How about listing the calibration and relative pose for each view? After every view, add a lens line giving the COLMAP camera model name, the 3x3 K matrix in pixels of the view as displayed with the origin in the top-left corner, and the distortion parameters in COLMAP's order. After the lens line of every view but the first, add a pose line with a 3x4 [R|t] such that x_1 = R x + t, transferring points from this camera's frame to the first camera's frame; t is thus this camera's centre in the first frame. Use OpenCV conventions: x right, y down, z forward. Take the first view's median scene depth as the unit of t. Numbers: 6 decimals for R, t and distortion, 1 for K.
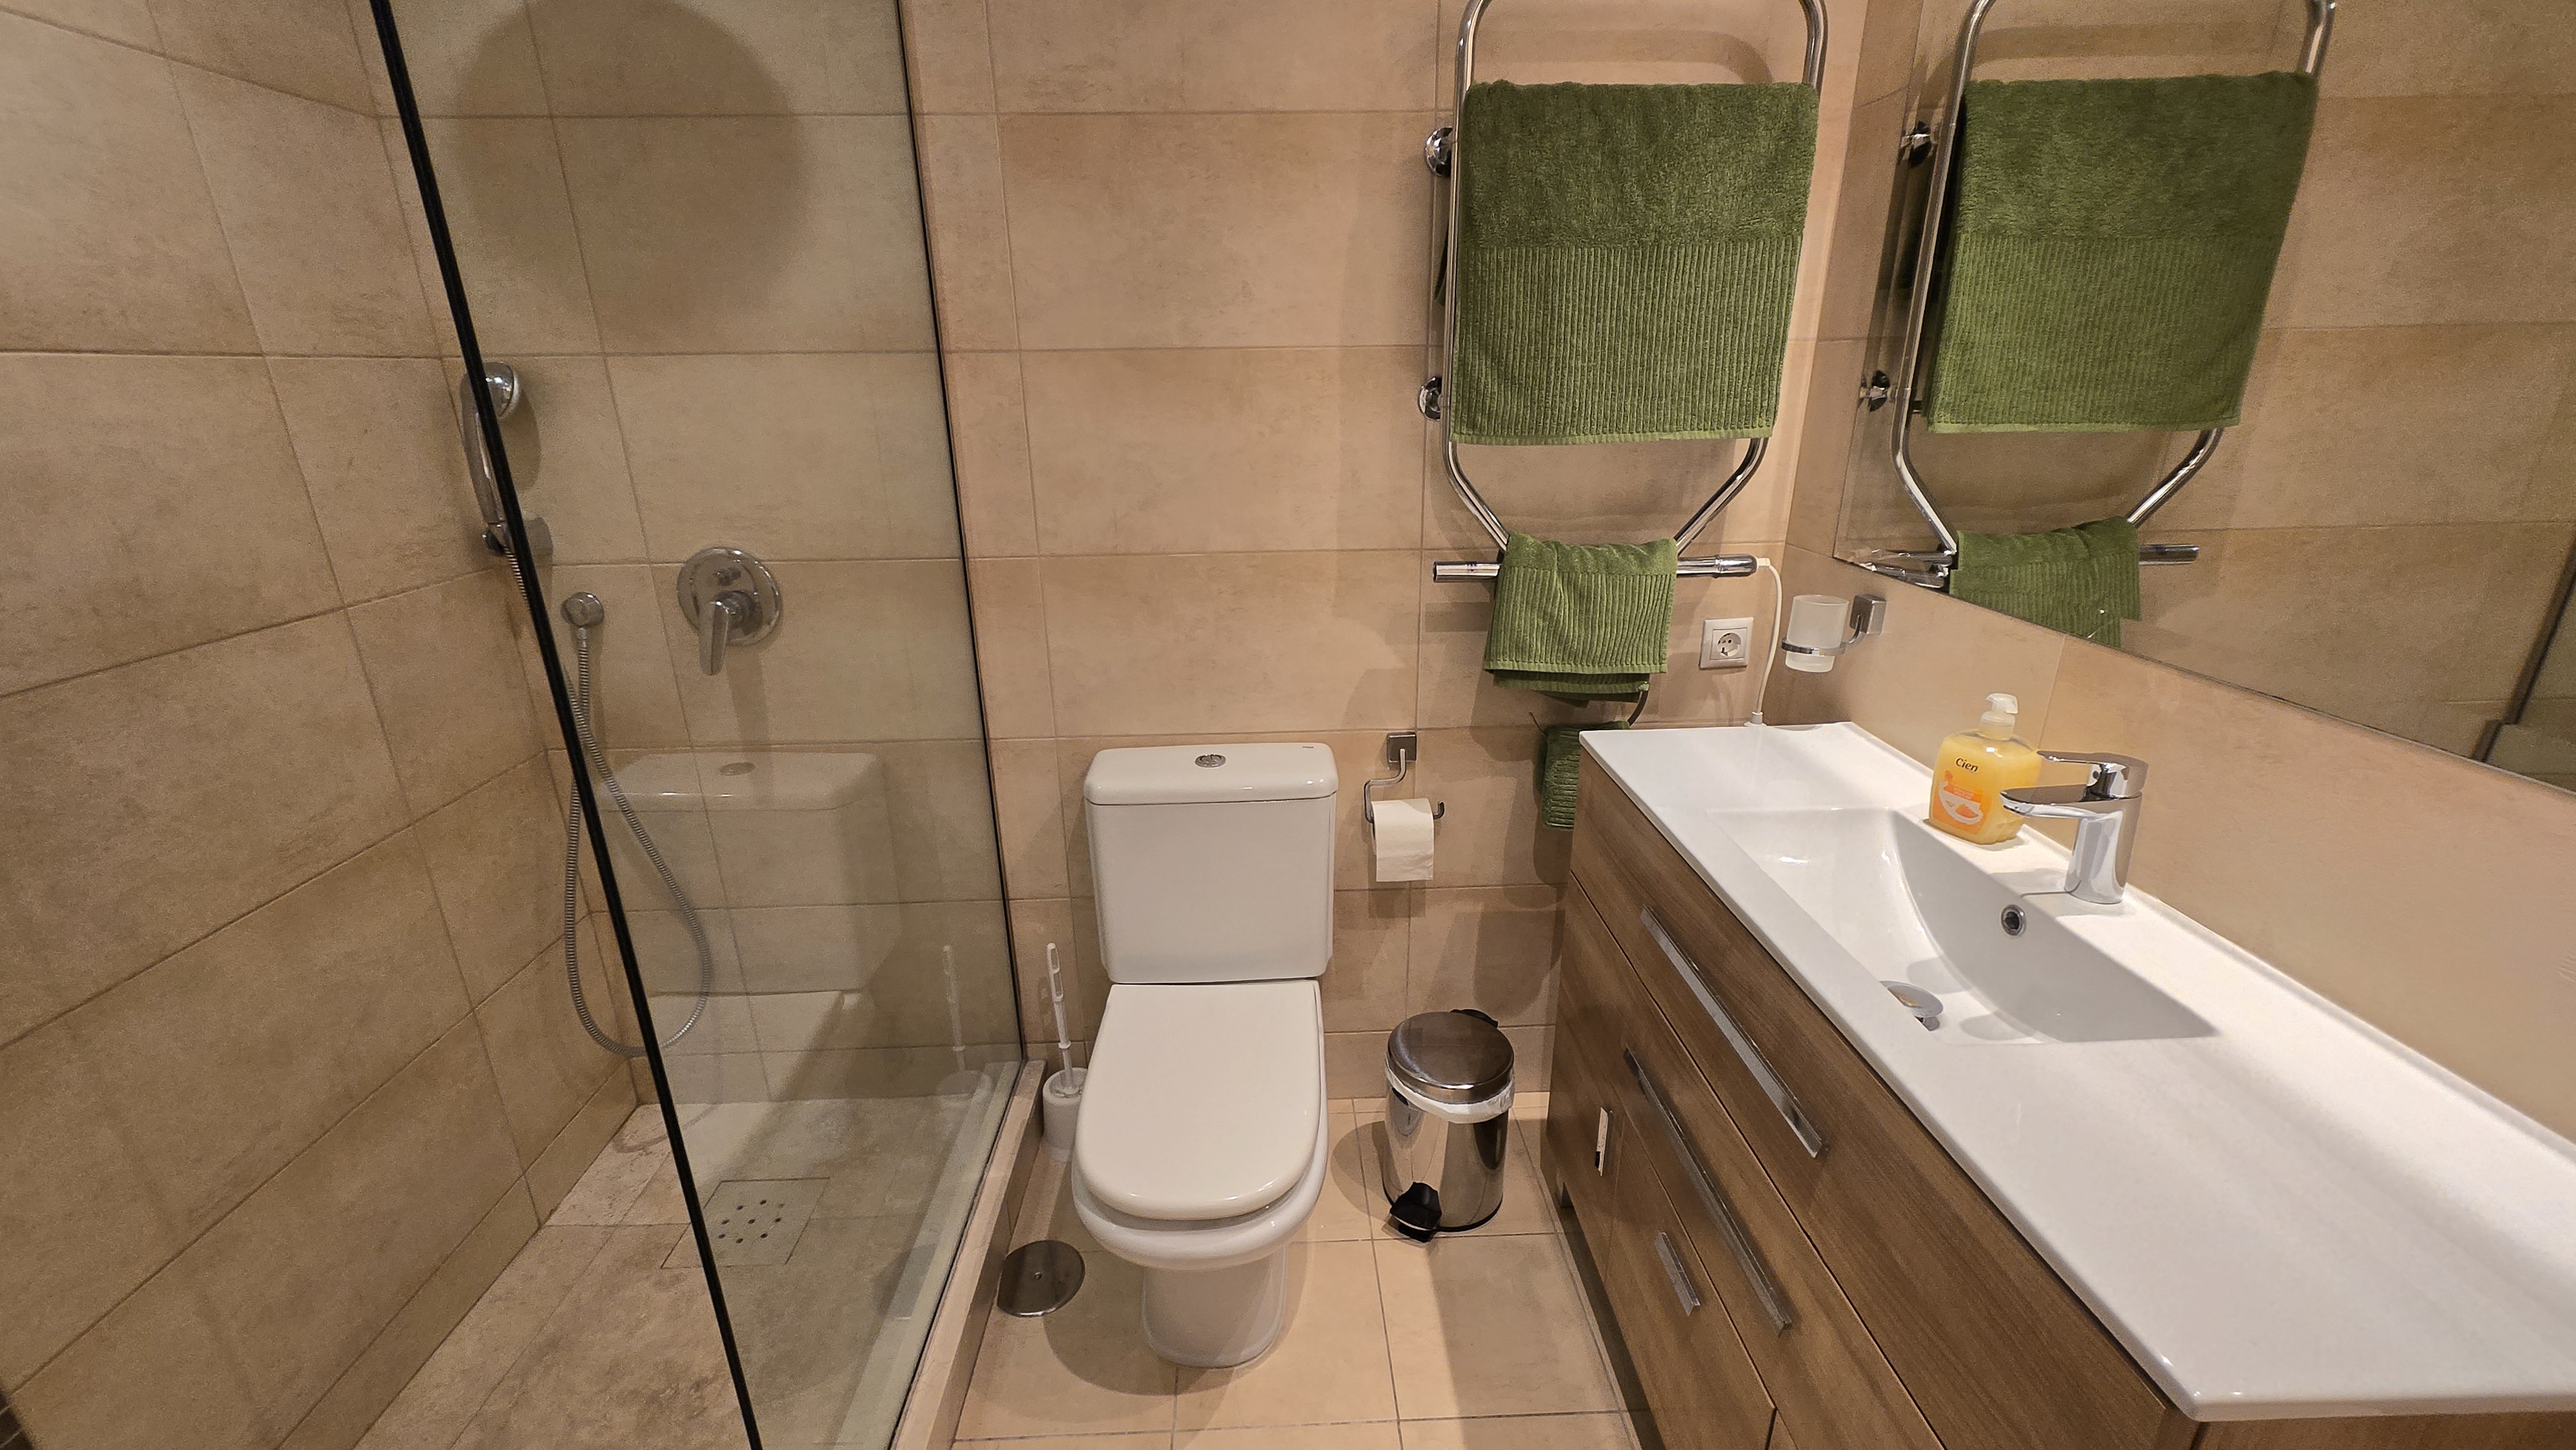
lens RADIAL K [[1008.7, 0, 1282.6], [0, 1008.7, 723.7], [0, 0, 1]] dist [-0.002607, -0.000156]
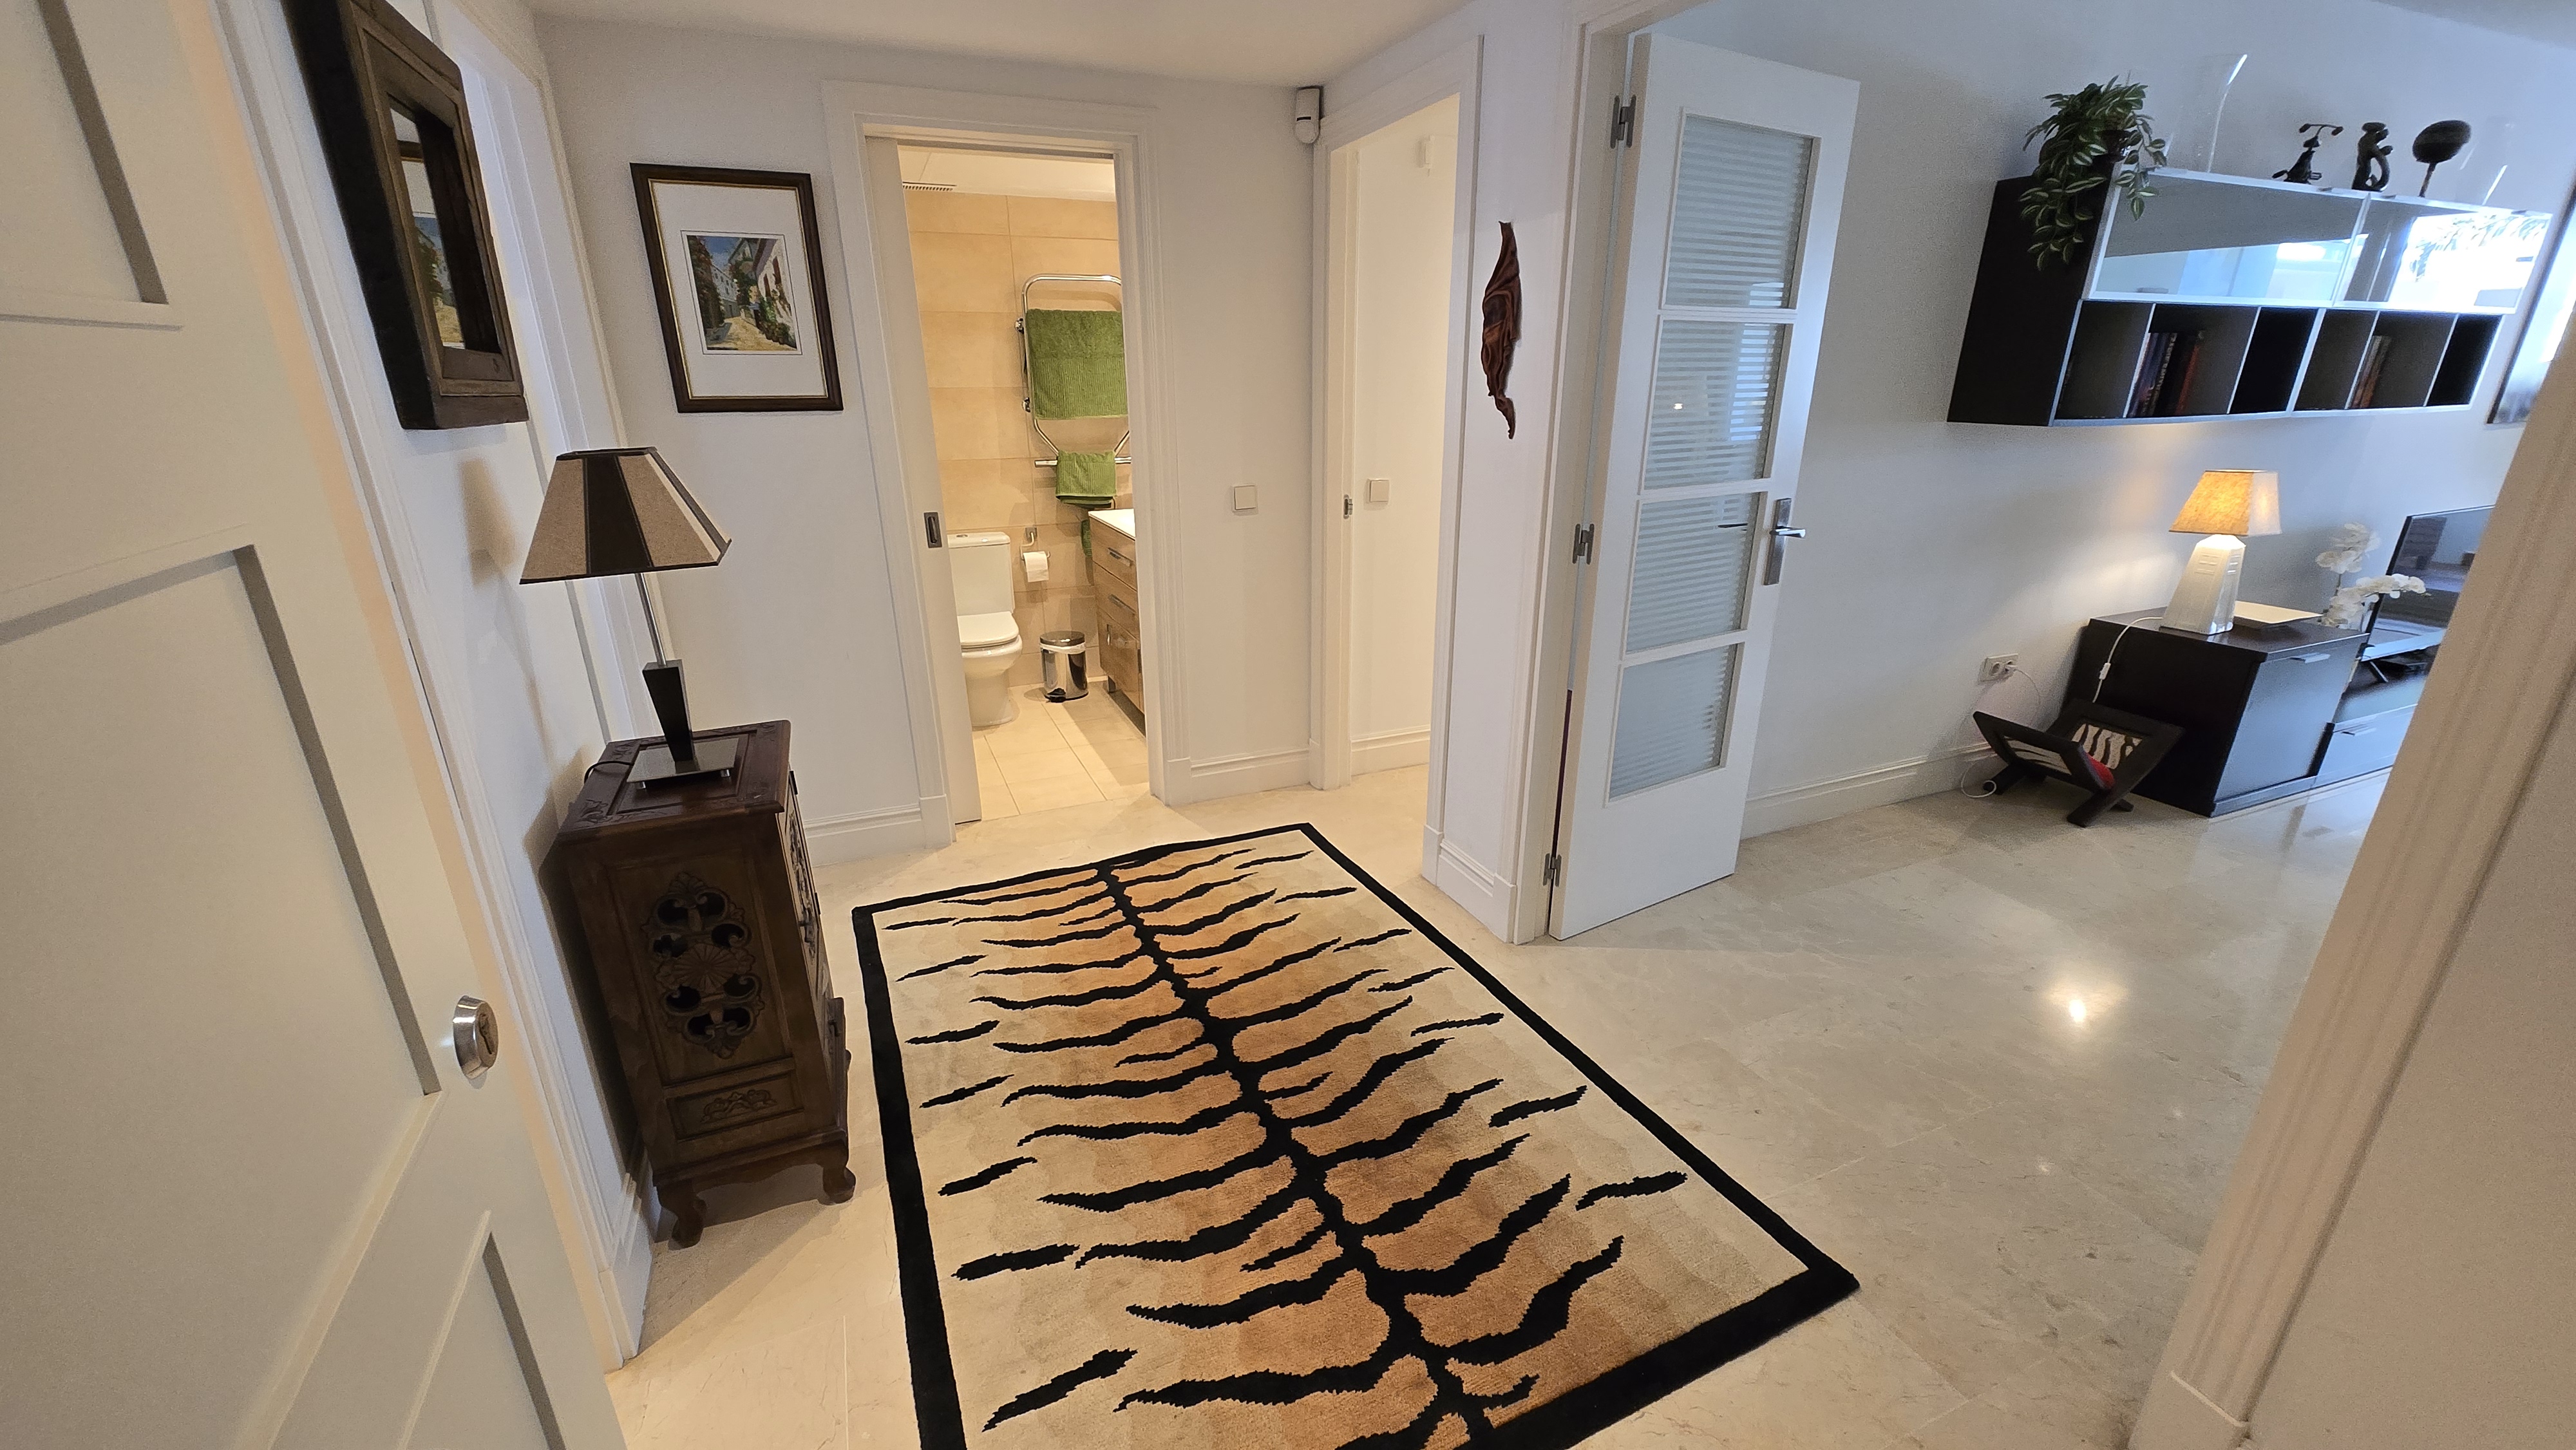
lens RADIAL K [[1008.7, 0, 1286.9], [0, 1008.7, 733.0], [0, 0, 1]] dist [-0.002607, -0.000156]
pose [[0.928756, -0.117783, 0.351483, -0.297973], [0.118780, 0.992742, 0.018806, 0.668801], [-0.351147, 0.024283, 0.936005, -2.019316]]
